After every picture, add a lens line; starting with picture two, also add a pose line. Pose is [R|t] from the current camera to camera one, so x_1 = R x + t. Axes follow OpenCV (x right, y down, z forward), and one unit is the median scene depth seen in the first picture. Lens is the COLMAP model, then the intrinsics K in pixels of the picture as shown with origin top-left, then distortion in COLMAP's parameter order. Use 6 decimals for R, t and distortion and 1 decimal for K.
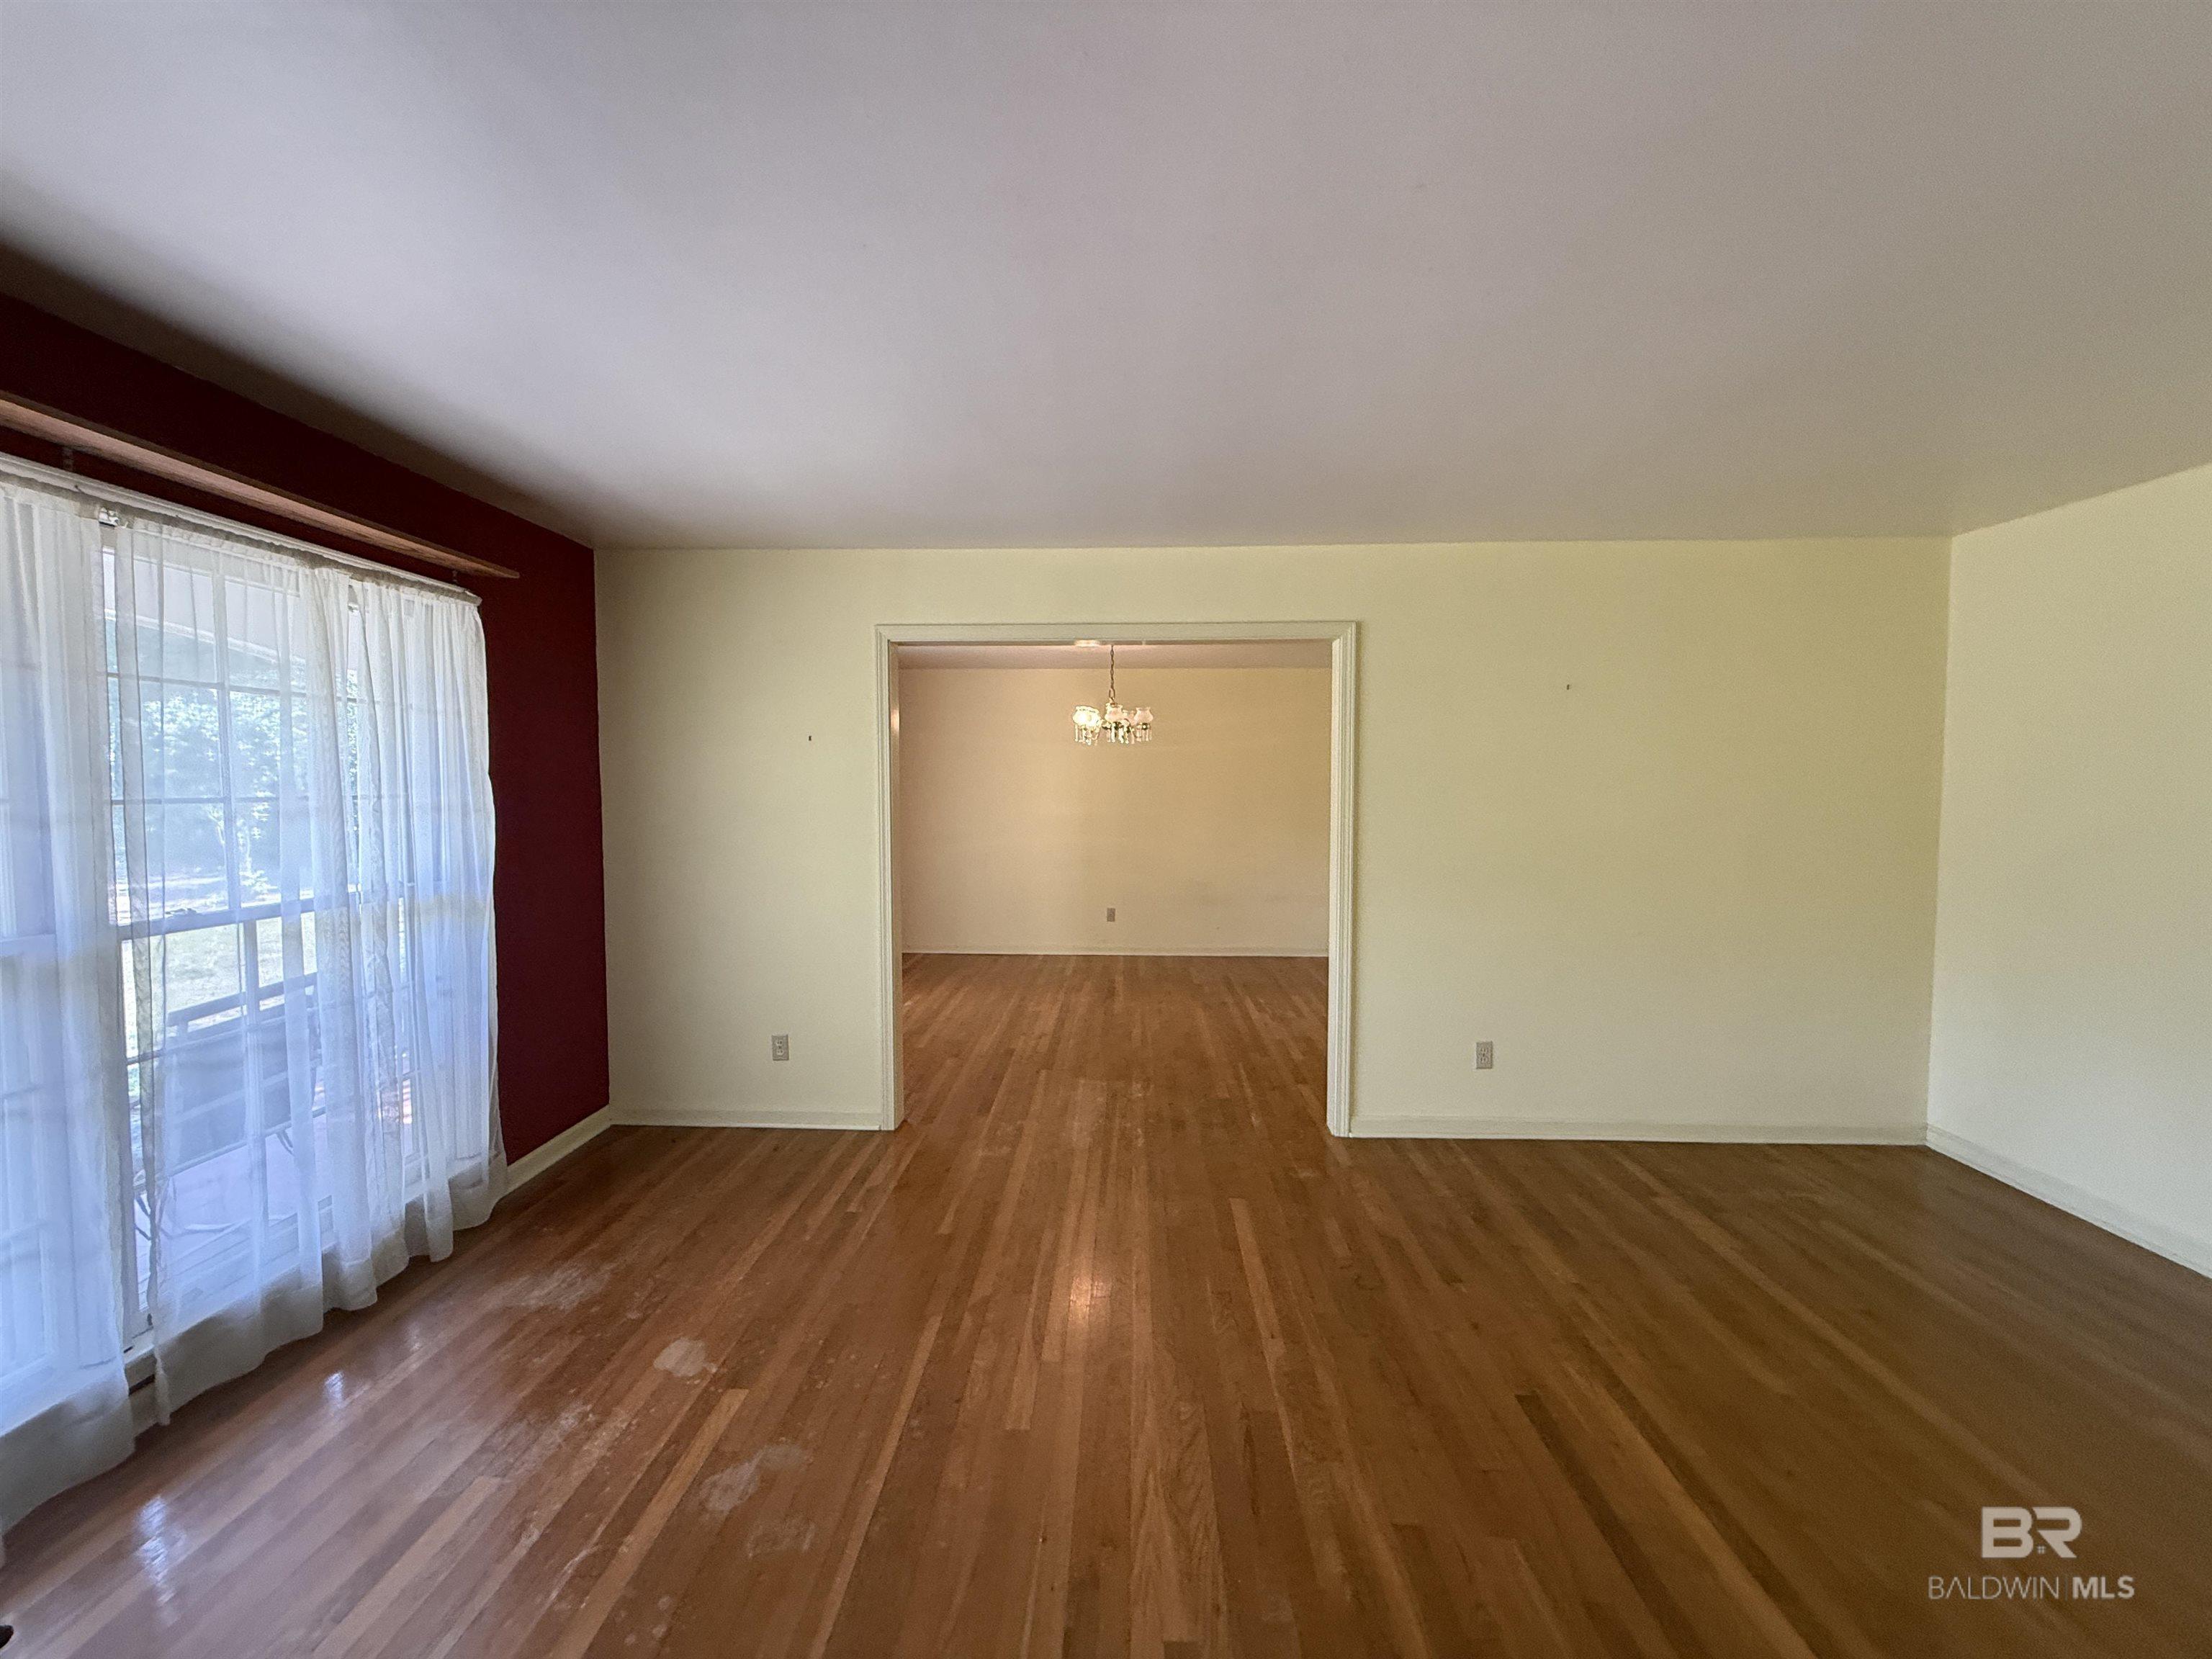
lens RADIAL K [[880.5, 0, 1098.5], [0, 880.5, 826.4], [0, 0, 1]] dist [0.000750, -0.000372]
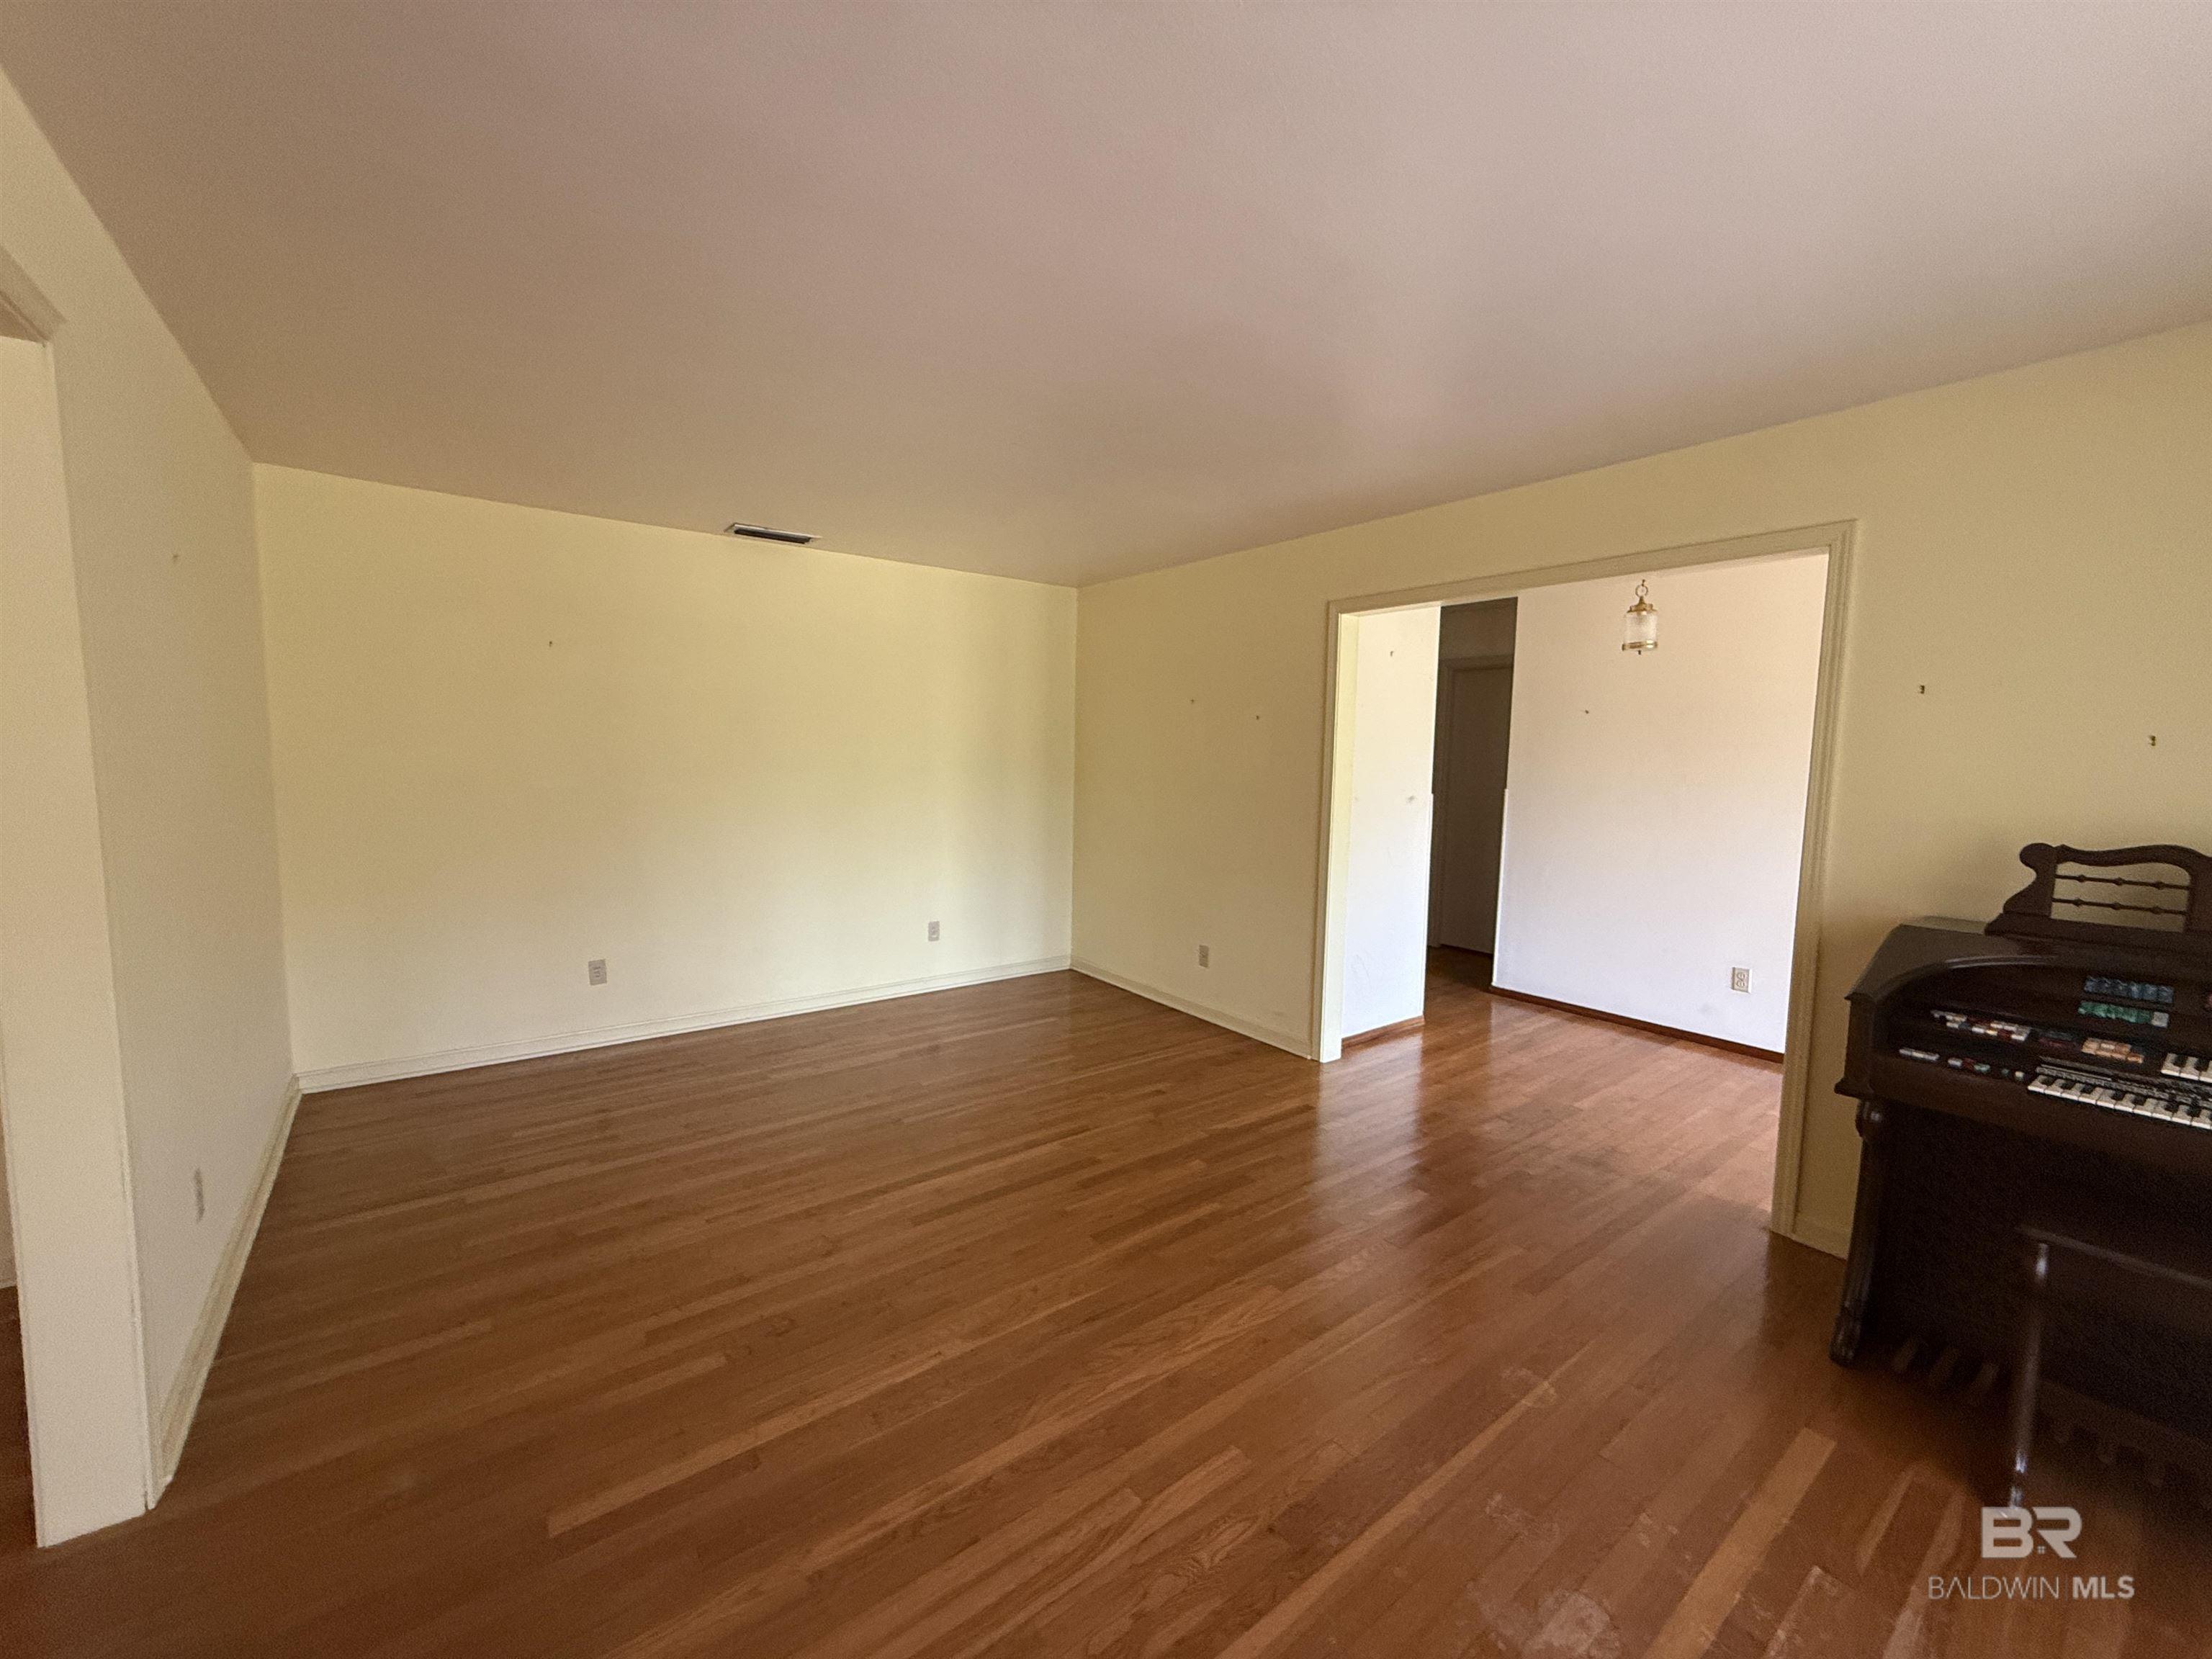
lens RADIAL K [[886.1, 0, 1102.0], [0, 886.1, 825.6], [0, 0, 1]] dist [-0.001336, 0.000206]
pose [[-0.636534, -0.080209, 0.767067, -0.548499], [0.018106, 0.992749, 0.118833, -0.052982], [-0.771036, 0.089530, -0.630466, 1.386761]]
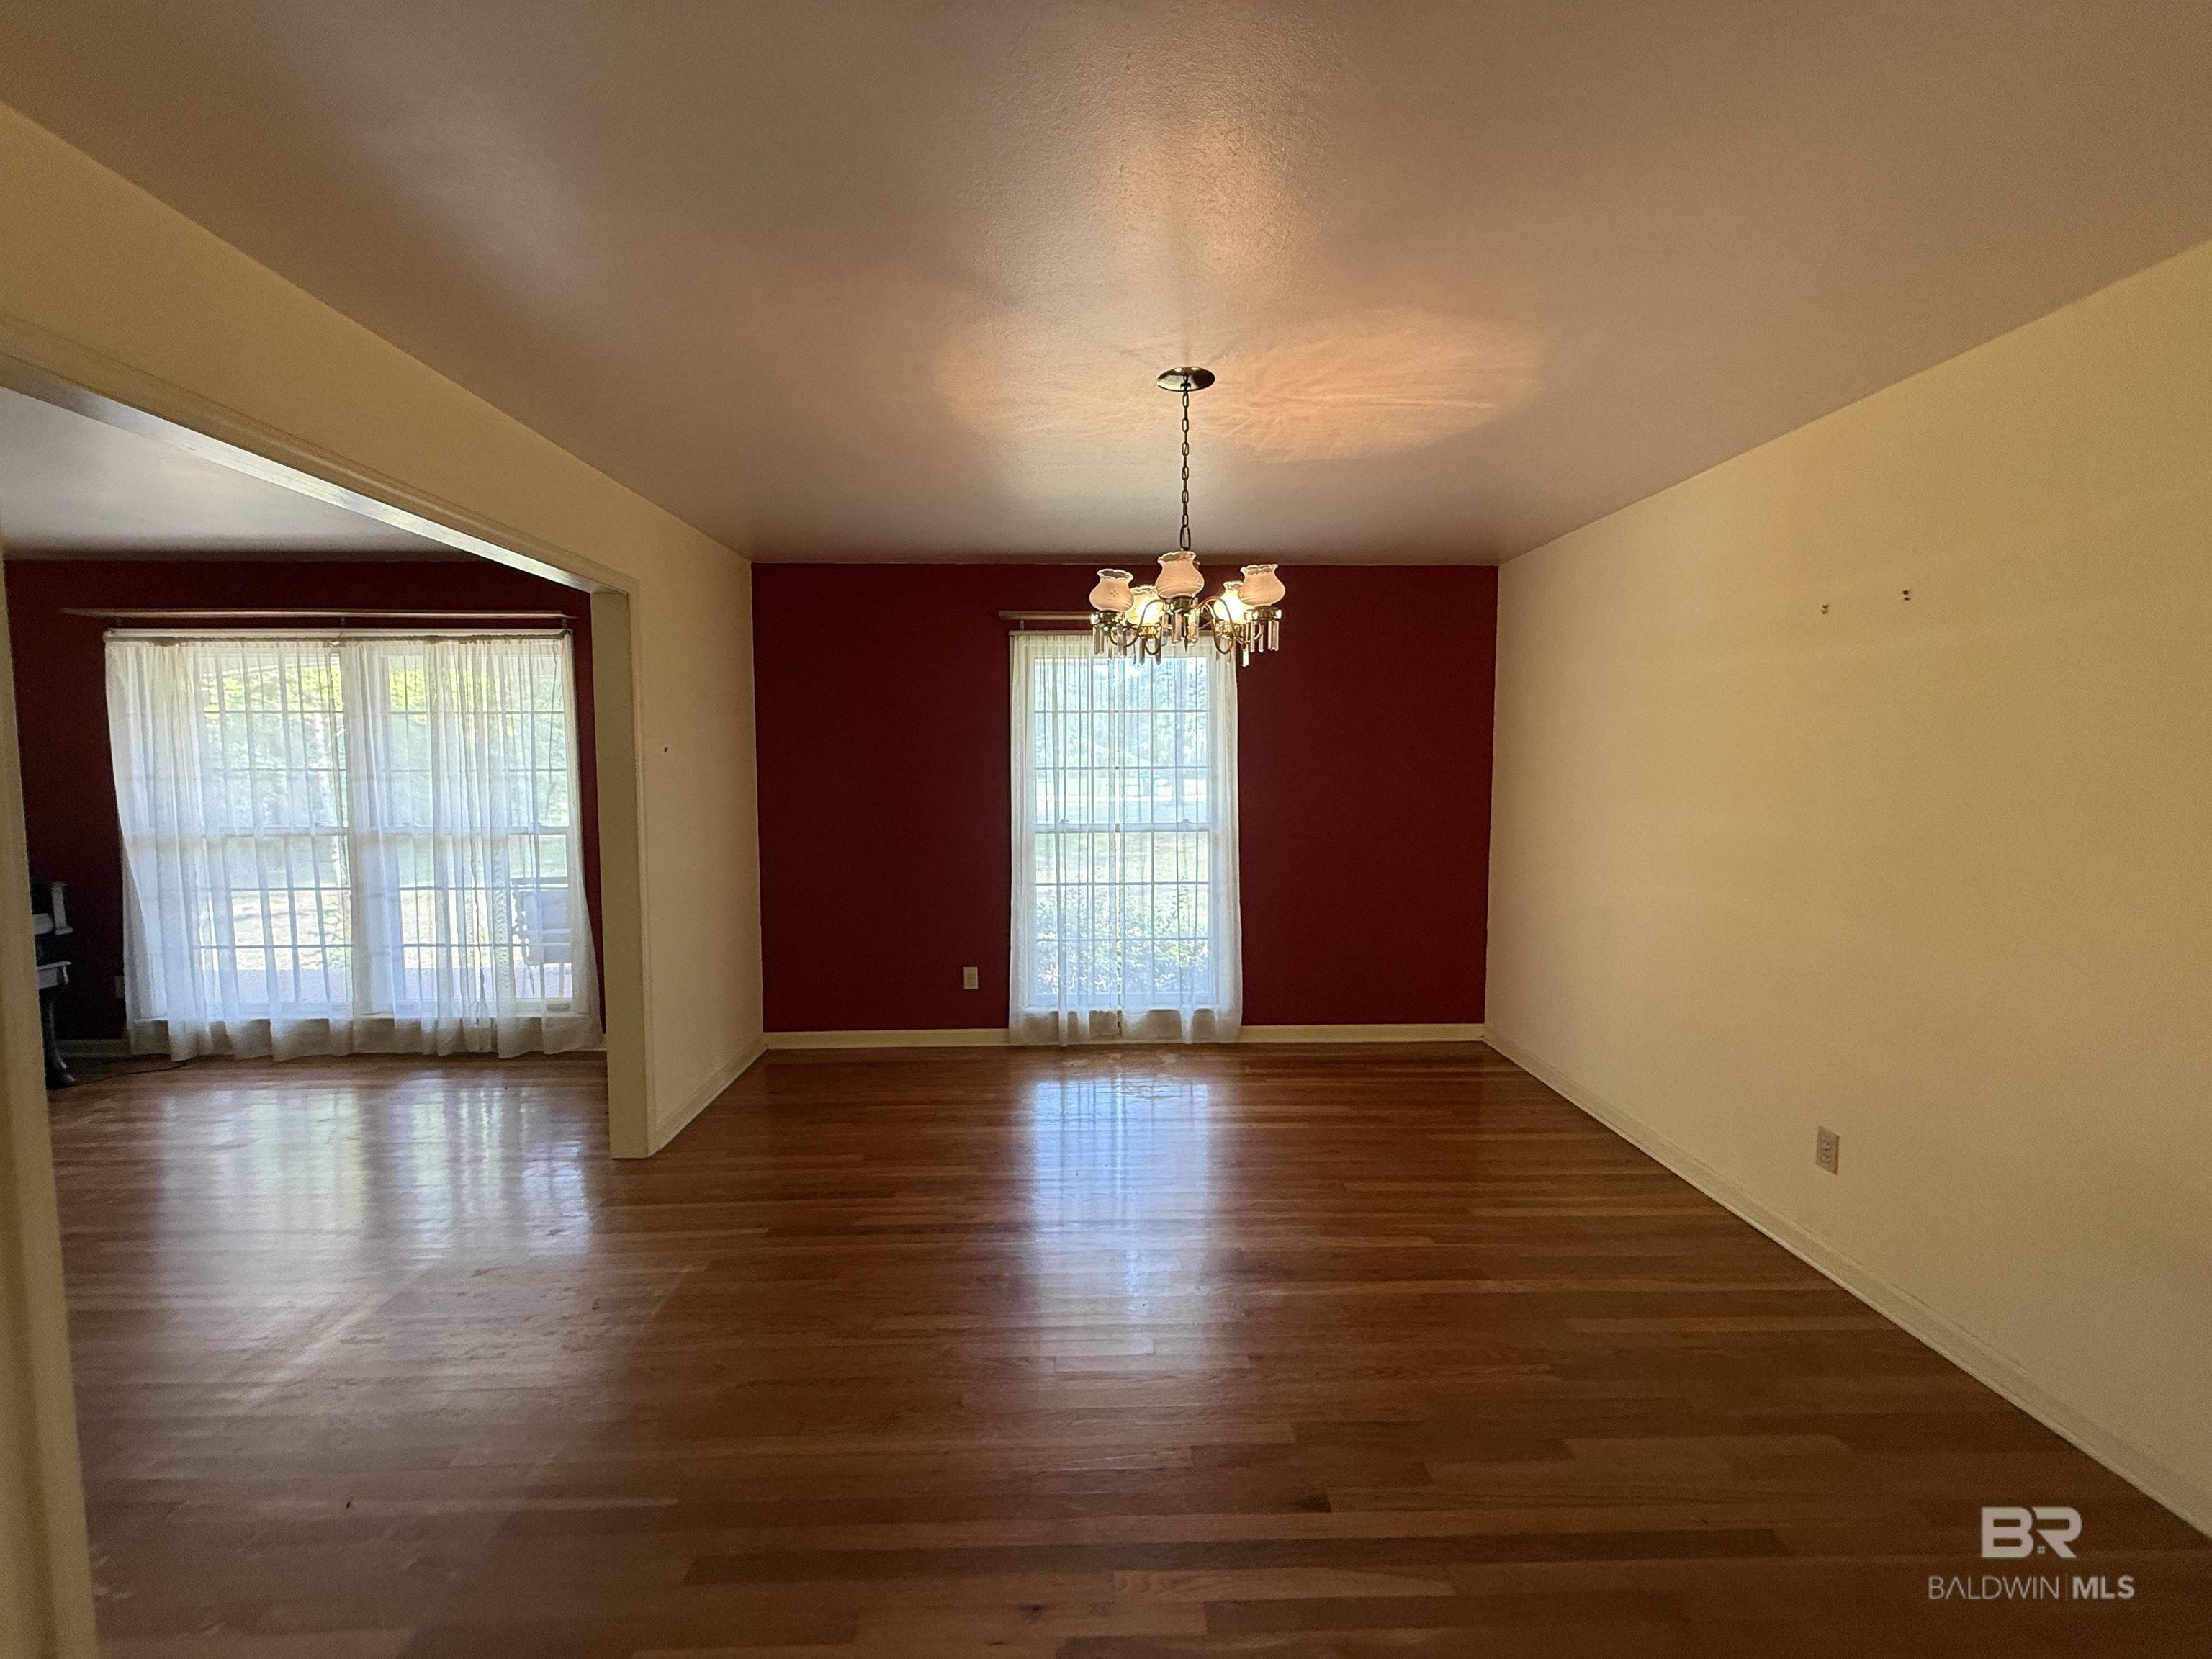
lens RADIAL K [[886.1, 0, 1102.0], [0, 886.1, 825.6], [0, 0, 1]] dist [-0.001336, 0.000206]
pose [[0.066501, 0.070049, -0.995324, 1.046393], [-0.045024, 0.996727, 0.067139, -0.103811], [0.996770, 0.040349, 0.069438, 2.265094]]
